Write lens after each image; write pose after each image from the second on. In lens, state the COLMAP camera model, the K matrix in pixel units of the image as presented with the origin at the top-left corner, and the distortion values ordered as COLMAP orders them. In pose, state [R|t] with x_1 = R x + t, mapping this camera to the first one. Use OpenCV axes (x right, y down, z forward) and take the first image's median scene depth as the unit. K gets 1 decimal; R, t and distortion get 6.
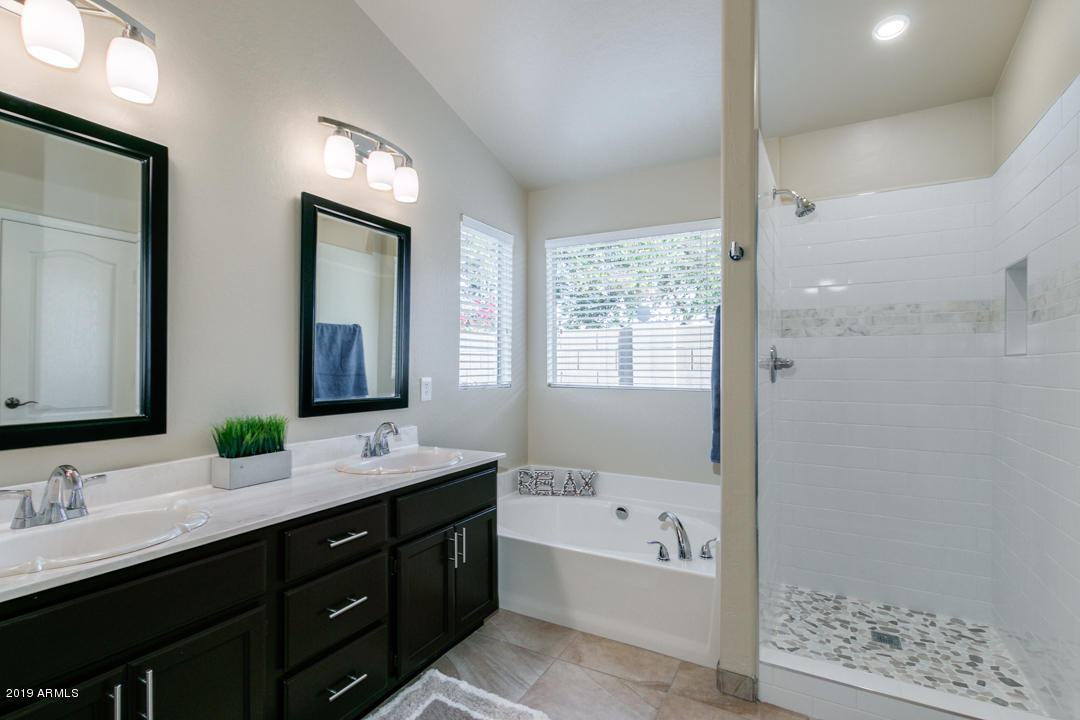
lens RADIAL K [[501.5, 0, 539.6], [0, 501.5, 363.9], [0, 0, 1]] dist [-0.000095, -0.000138]
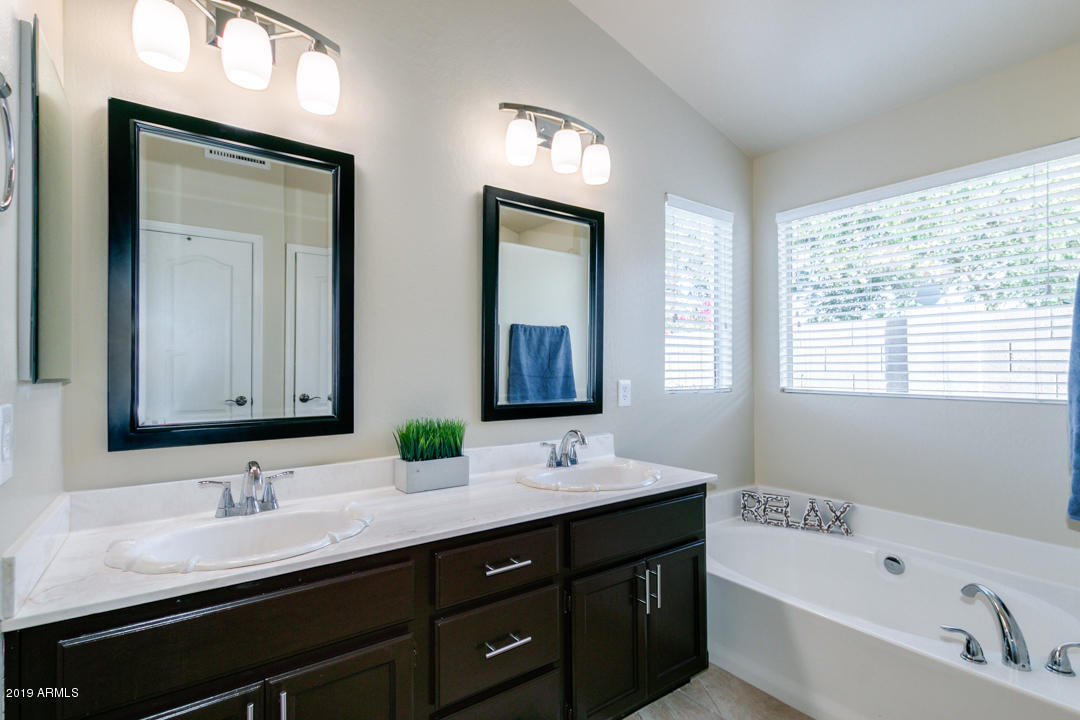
lens RADIAL K [[483.8, 0, 537.9], [0, 483.8, 366.1], [0, 0, 1]] dist [0.003987, -0.000116]
pose [[0.894343, -0.006566, -0.447334, 0.023999], [0.006237, 0.999978, -0.002209, 0.003562], [0.447339, -0.000815, 0.894364, 0.177477]]
